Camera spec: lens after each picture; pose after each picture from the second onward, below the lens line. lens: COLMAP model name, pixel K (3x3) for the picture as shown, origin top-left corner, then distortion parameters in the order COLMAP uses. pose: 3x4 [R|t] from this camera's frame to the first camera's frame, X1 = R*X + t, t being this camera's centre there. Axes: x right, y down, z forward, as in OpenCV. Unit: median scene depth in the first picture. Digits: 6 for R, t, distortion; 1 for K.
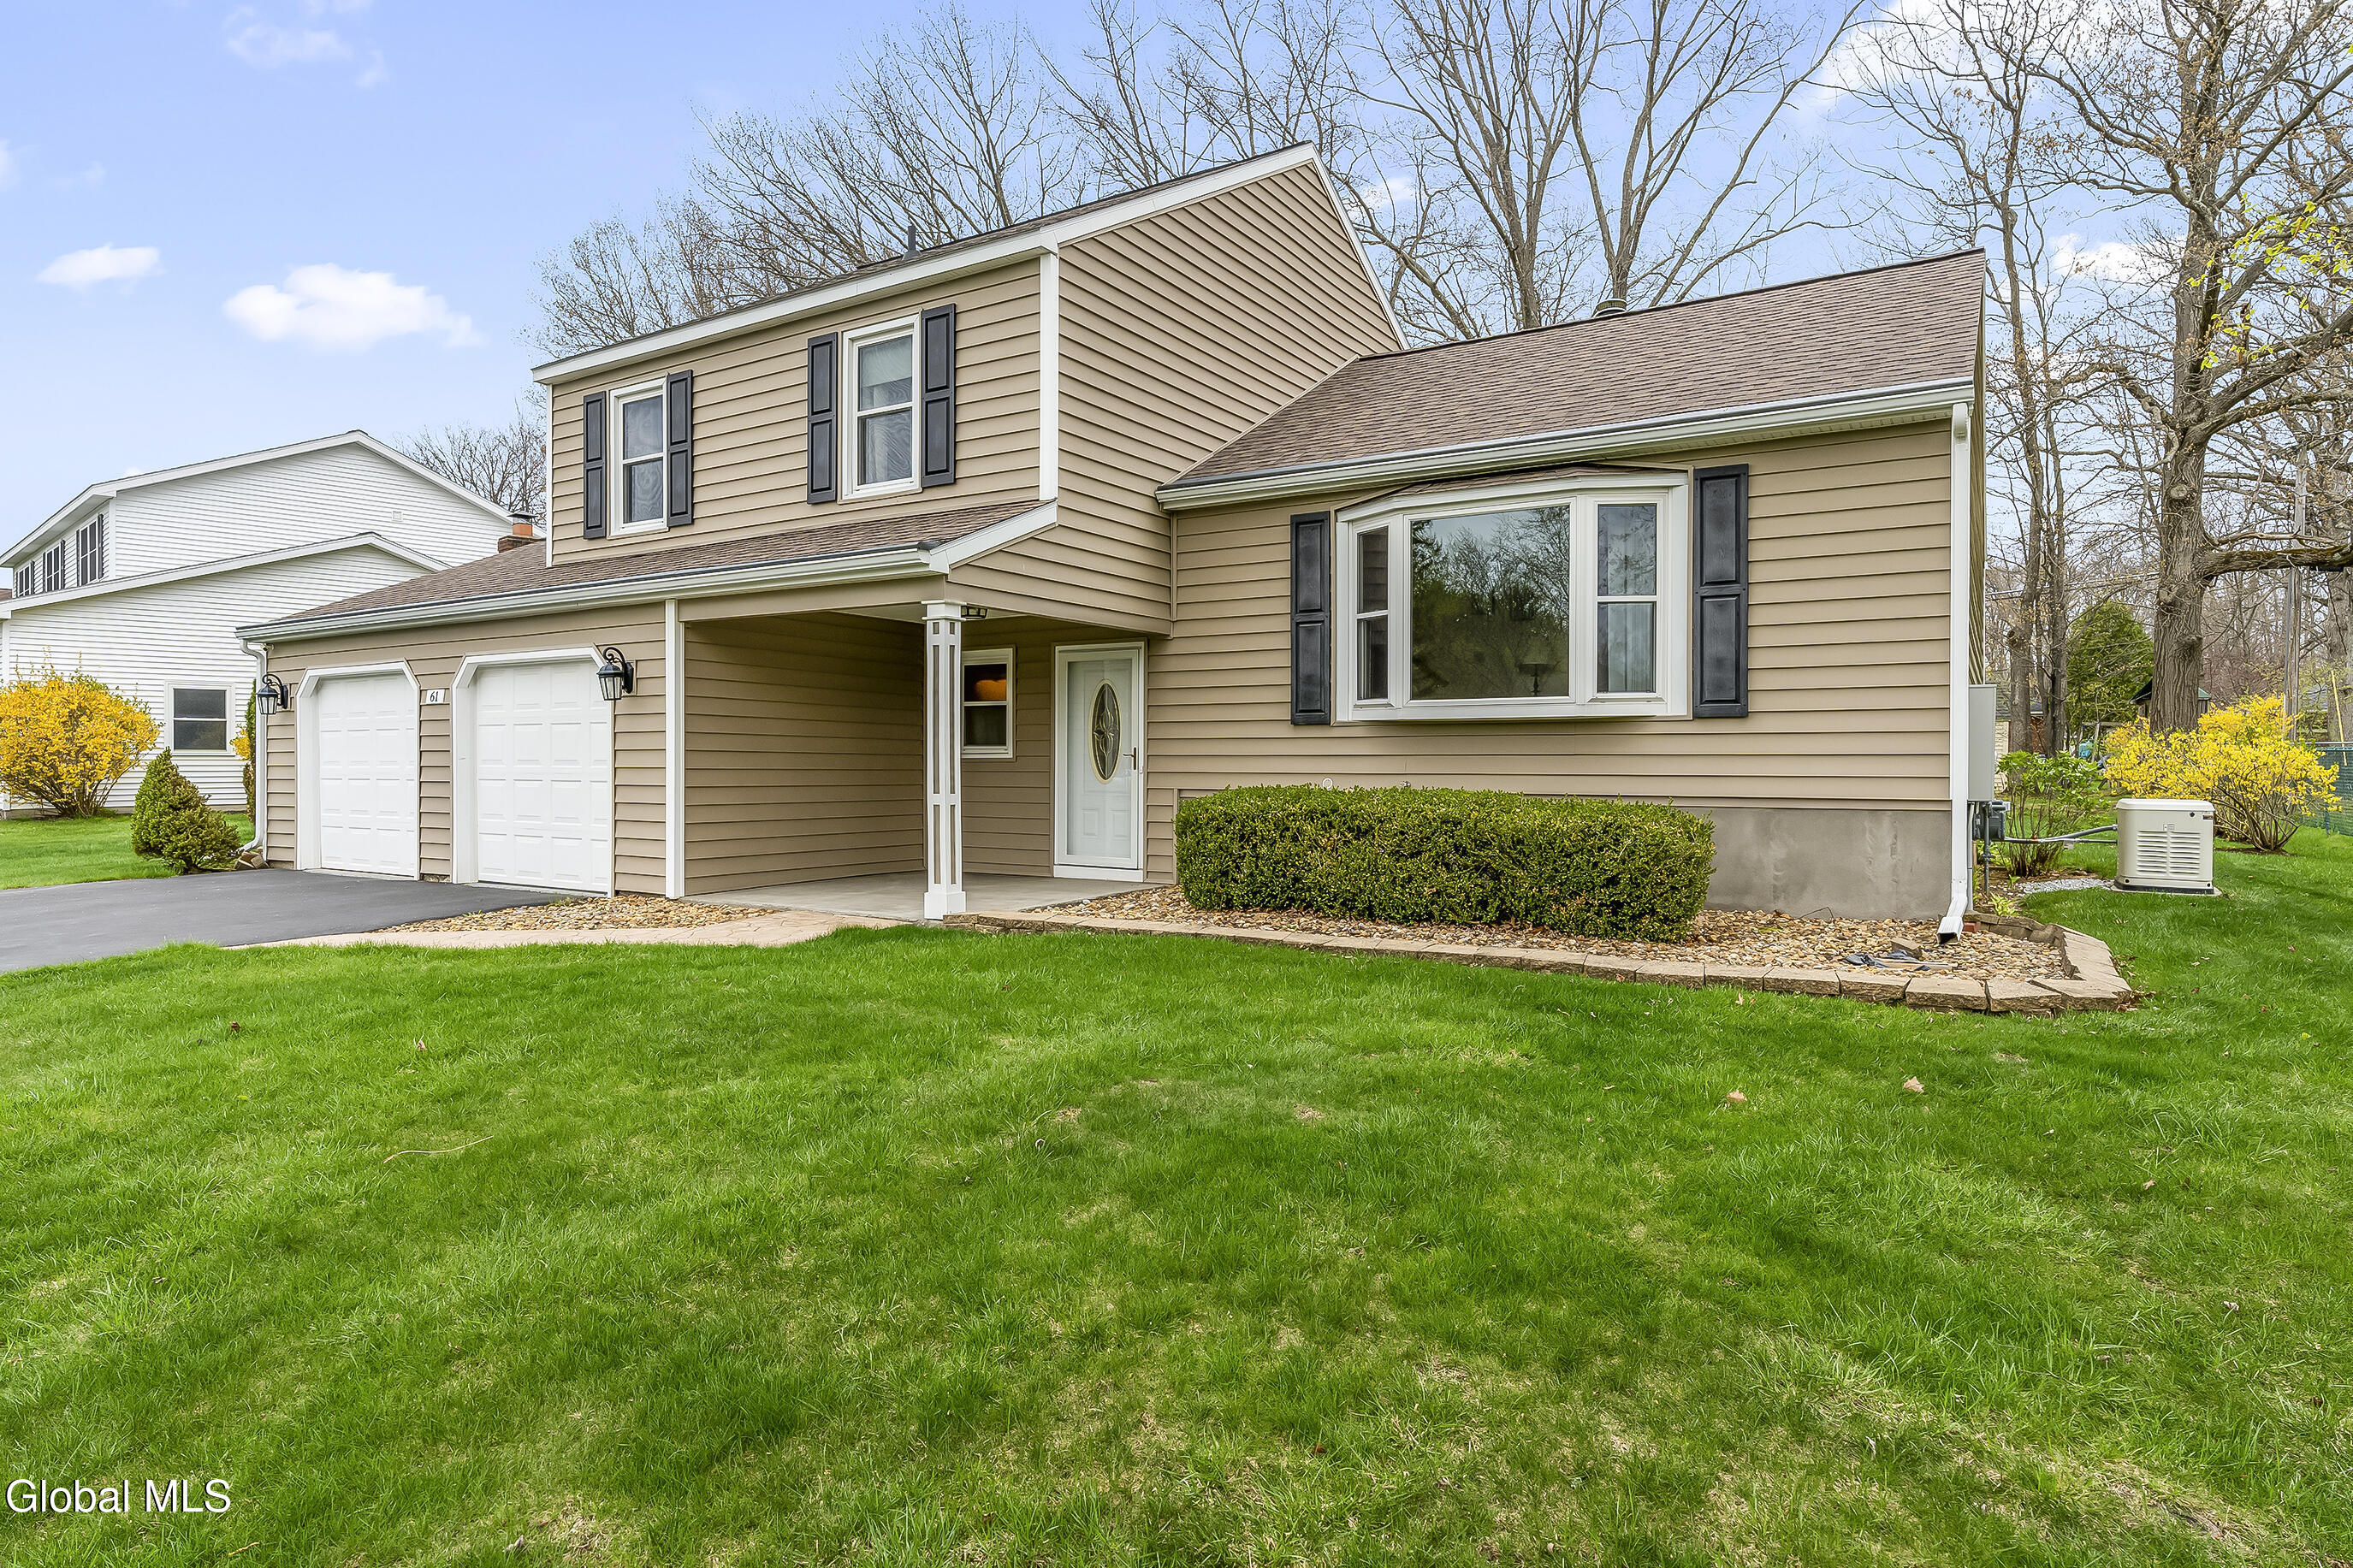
lens RADIAL K [[1351.0, 0, 1166.2], [0, 1351.0, 774.3], [0, 0, 1]] dist [-0.005443, 0.001245]
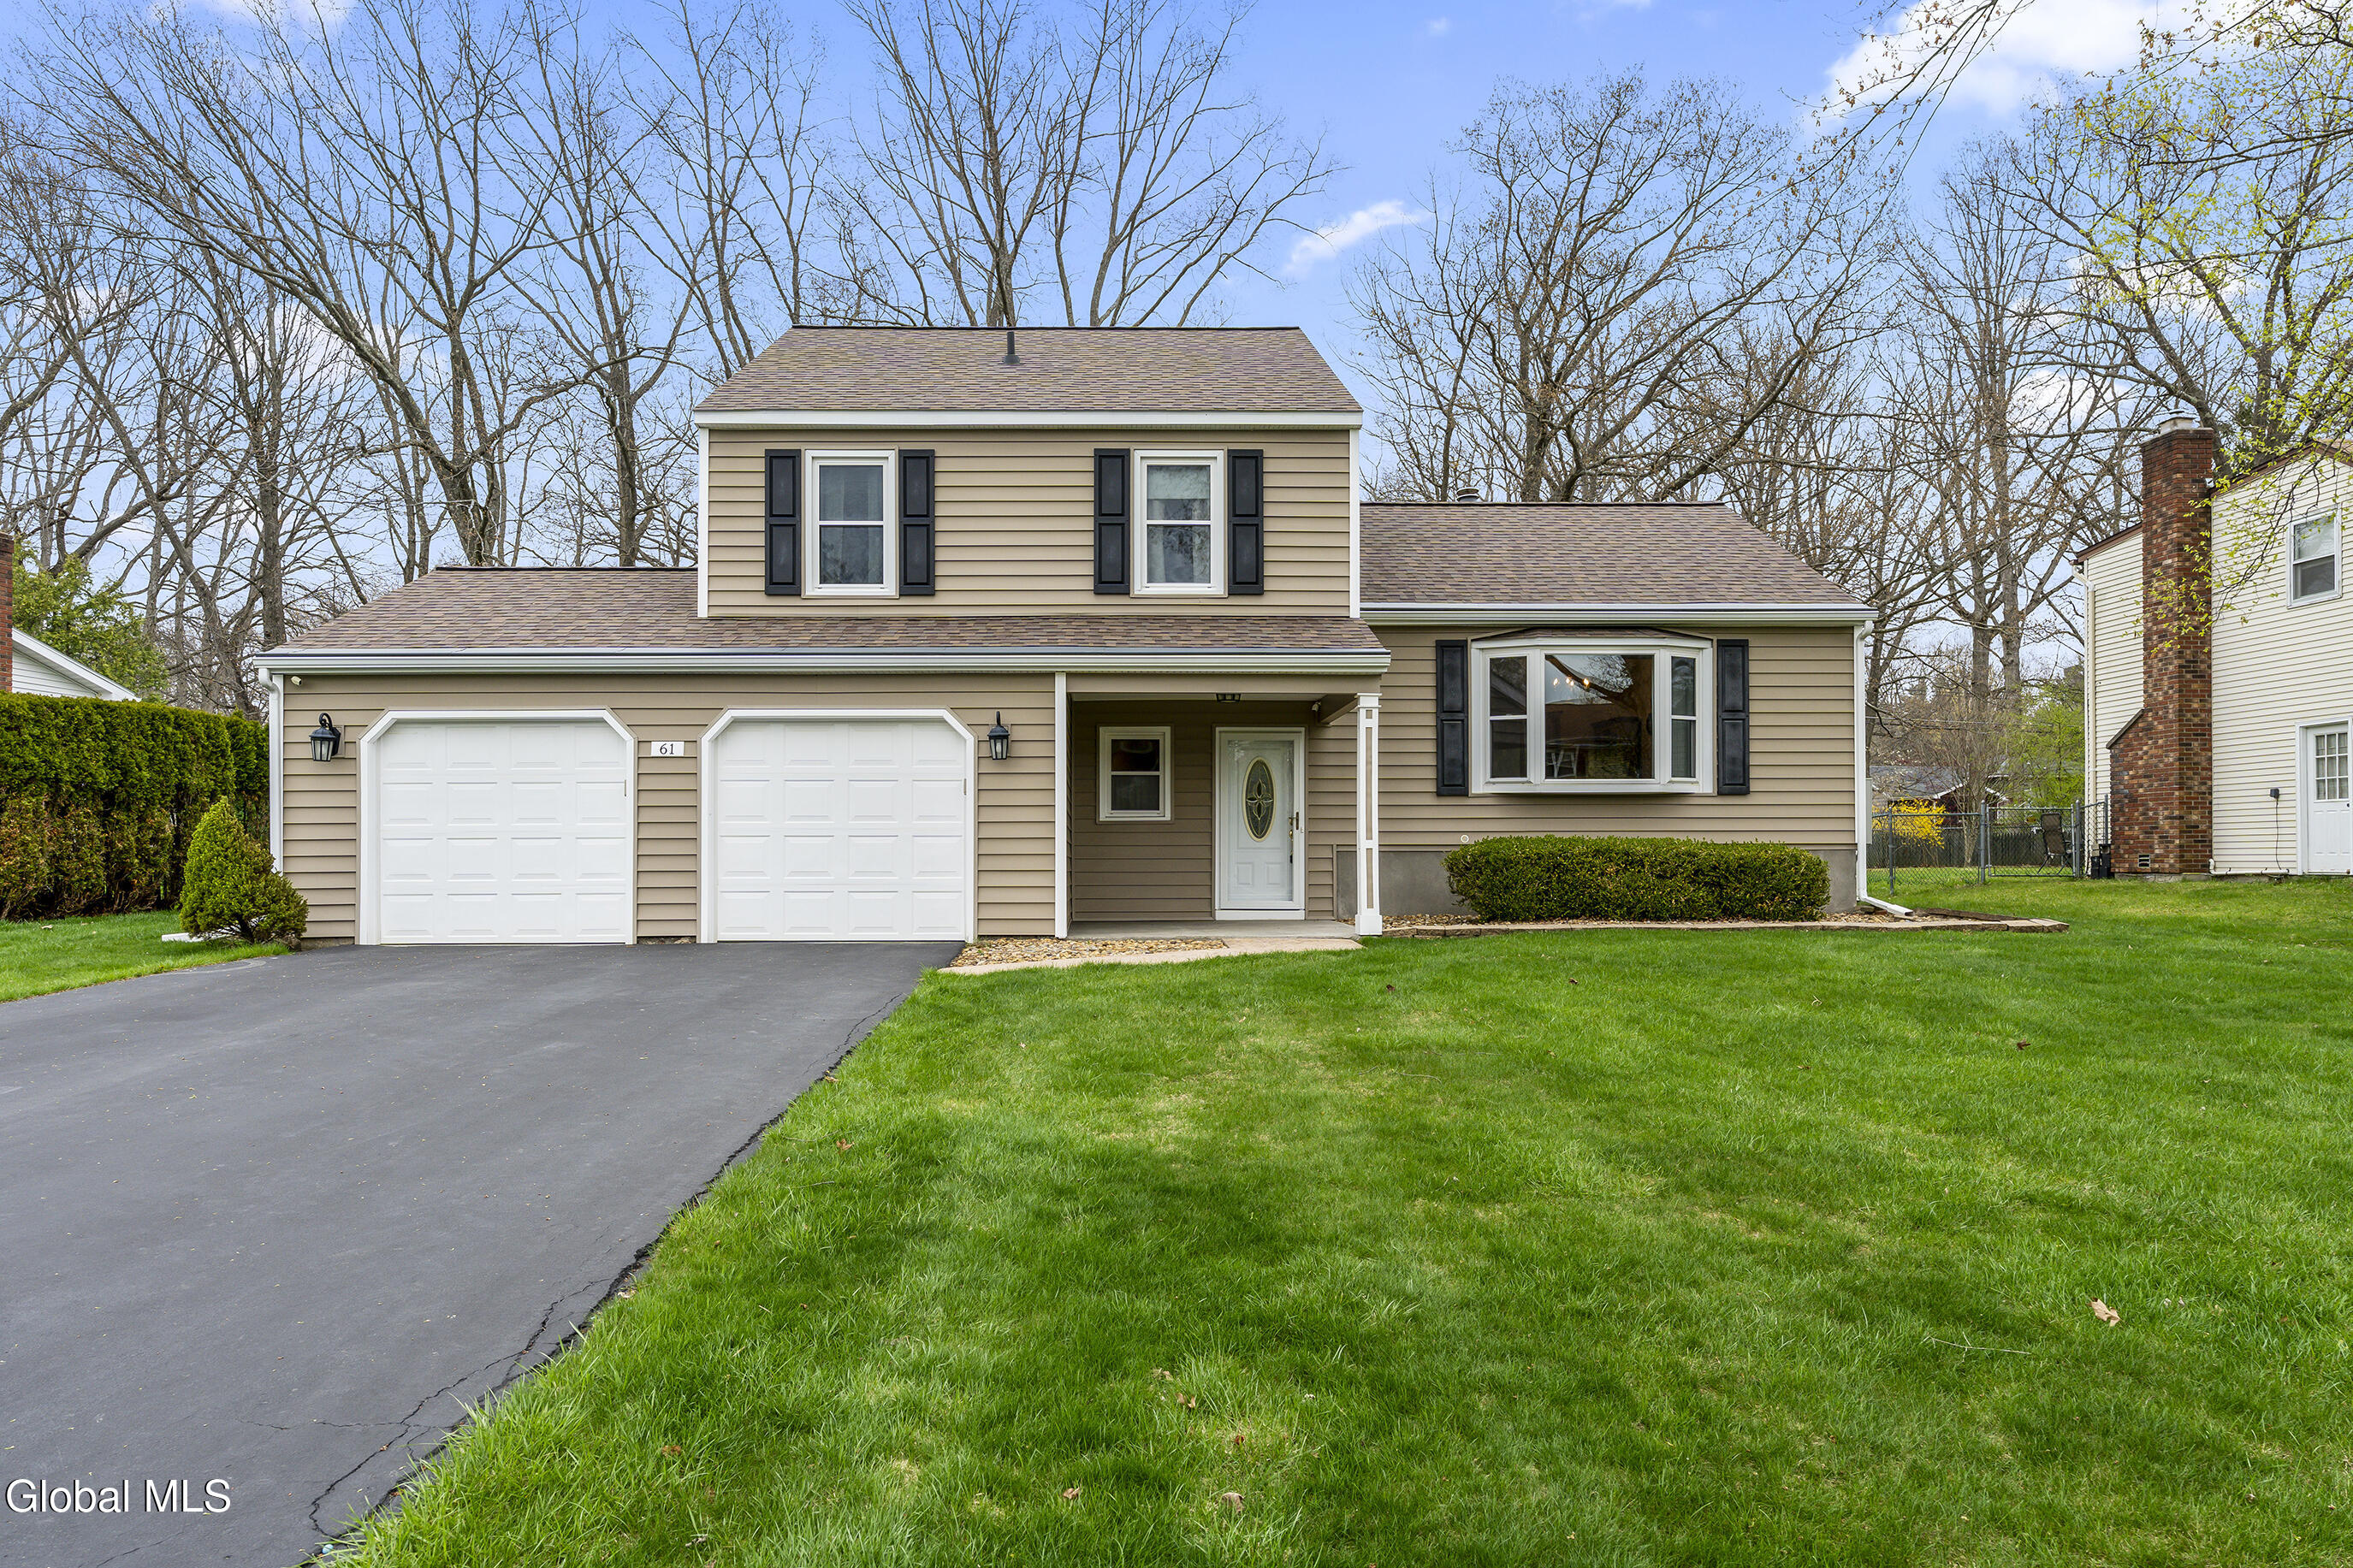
lens RADIAL K [[1432.8, 0, 1217.2], [0, 1432.8, 848.5], [0, 0, 1]] dist [-0.006101, 0.003728]
pose [[0.825286, -0.000171, 0.564715, -0.901271], [0.008838, 0.999881, -0.012614, 0.032677], [-0.564646, 0.015401, 0.825190, -0.053996]]
